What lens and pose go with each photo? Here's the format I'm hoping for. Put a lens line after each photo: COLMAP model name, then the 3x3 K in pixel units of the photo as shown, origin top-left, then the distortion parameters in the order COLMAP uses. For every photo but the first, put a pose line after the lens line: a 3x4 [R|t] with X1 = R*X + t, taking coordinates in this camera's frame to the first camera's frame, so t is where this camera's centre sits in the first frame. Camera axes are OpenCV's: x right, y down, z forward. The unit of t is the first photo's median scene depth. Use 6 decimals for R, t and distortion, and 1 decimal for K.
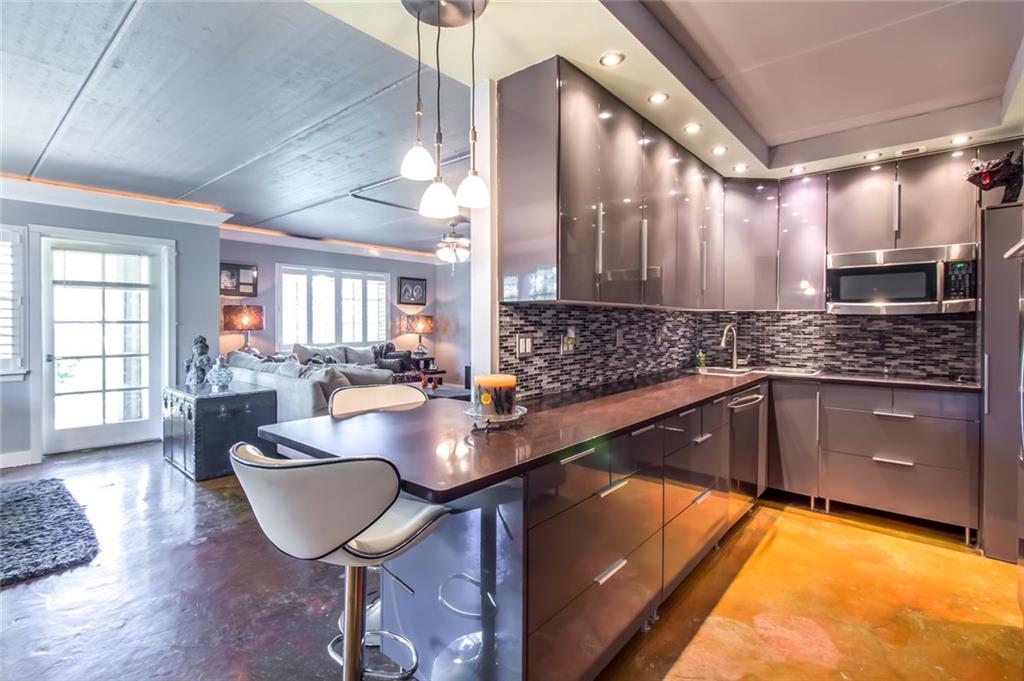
lens RADIAL K [[476.3, 0, 523.4], [0, 476.3, 324.8], [0, 0, 1]] dist [0.002528, 0.000507]
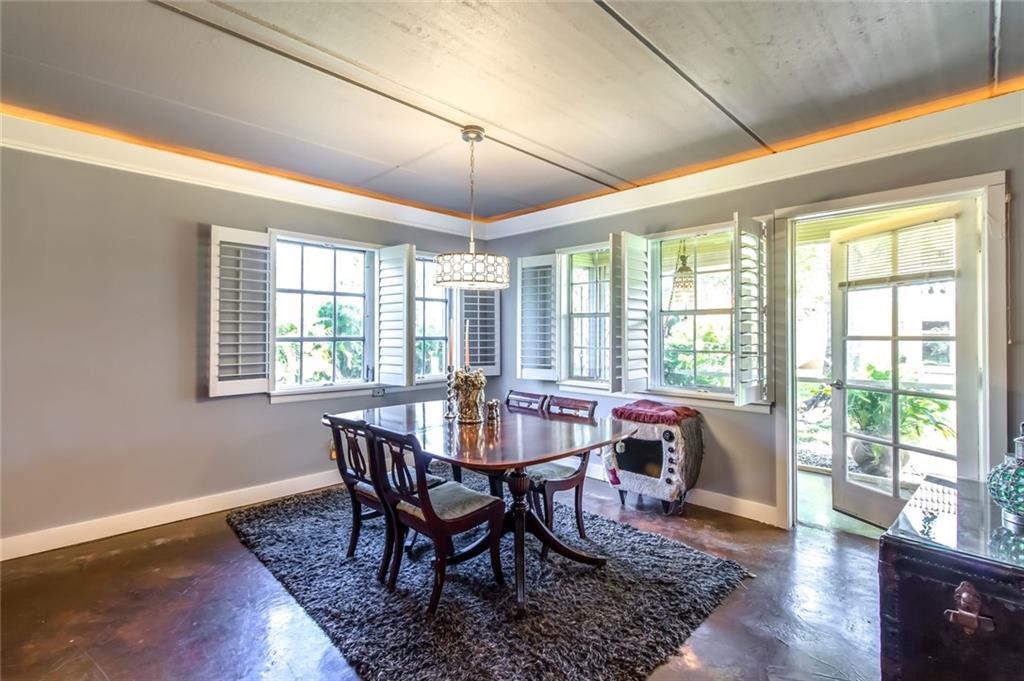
lens RADIAL K [[476.4, 0, 511.9], [0, 476.4, 329.3], [0, 0, 1]] dist [0.008598, 0.000269]
pose [[-0.093207, -0.013806, -0.995551, -0.155196], [-0.008561, 0.999878, -0.013065, -0.004026], [0.995610, 0.007305, -0.093314, 0.431879]]
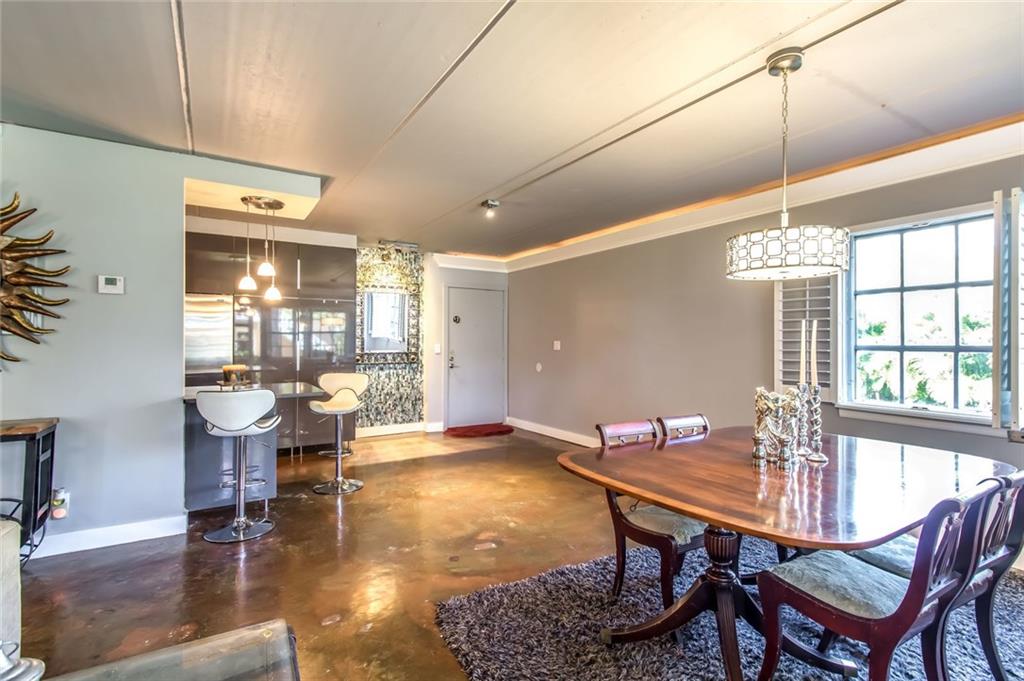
lens RADIAL K [[489.0, 0, 526.1], [0, 489.0, 342.2], [0, 0, 1]] dist [0.000056, -0.000140]
pose [[-0.954363, -0.005613, 0.298598, -0.531529], [-0.002861, 0.999949, 0.009655, -0.006559], [-0.298637, 0.008360, -0.954330, 0.726575]]
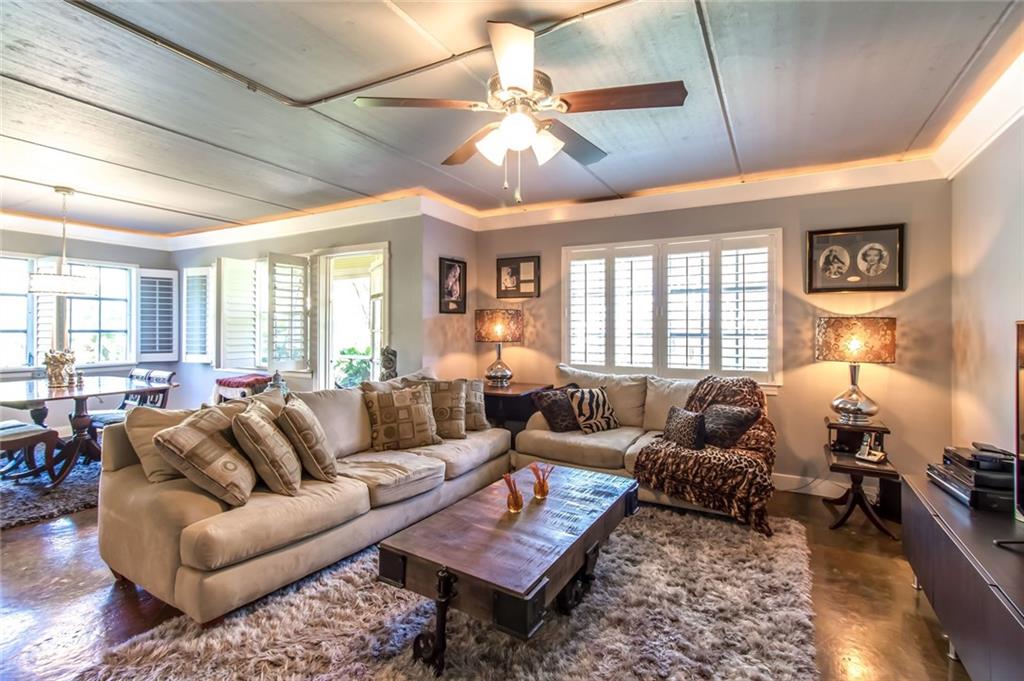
lens RADIAL K [[485.9, 0, 504.5], [0, 485.9, 328.7], [0, 0, 1]] dist [0.003510, 0.000914]
pose [[0.181024, -0.002101, -0.983476, 0.177498], [-0.009459, 0.999948, -0.003877, -0.006868], [0.983433, 0.010005, 0.180995, 0.832430]]
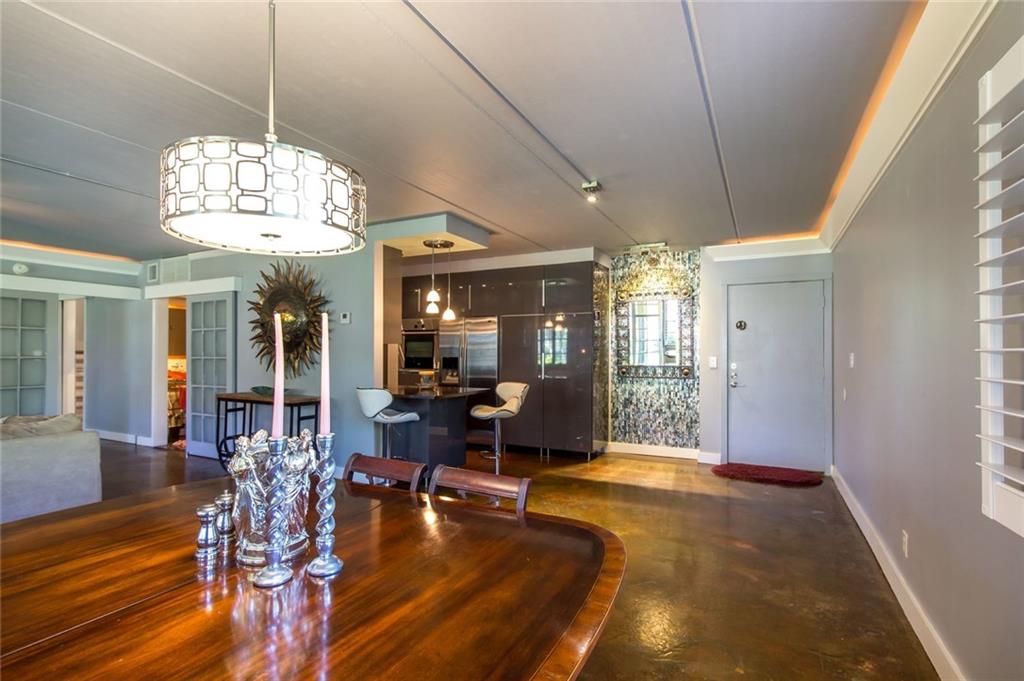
lens RADIAL K [[477.9, 0, 498.2], [0, 477.9, 348.4], [0, 0, 1]] dist [0.000138, -0.000011]
pose [[-0.191373, 0.004212, 0.981508, -0.790299], [0.004231, 0.999985, -0.003467, -0.005137], [-0.981508, 0.003490, -0.191388, 0.302000]]
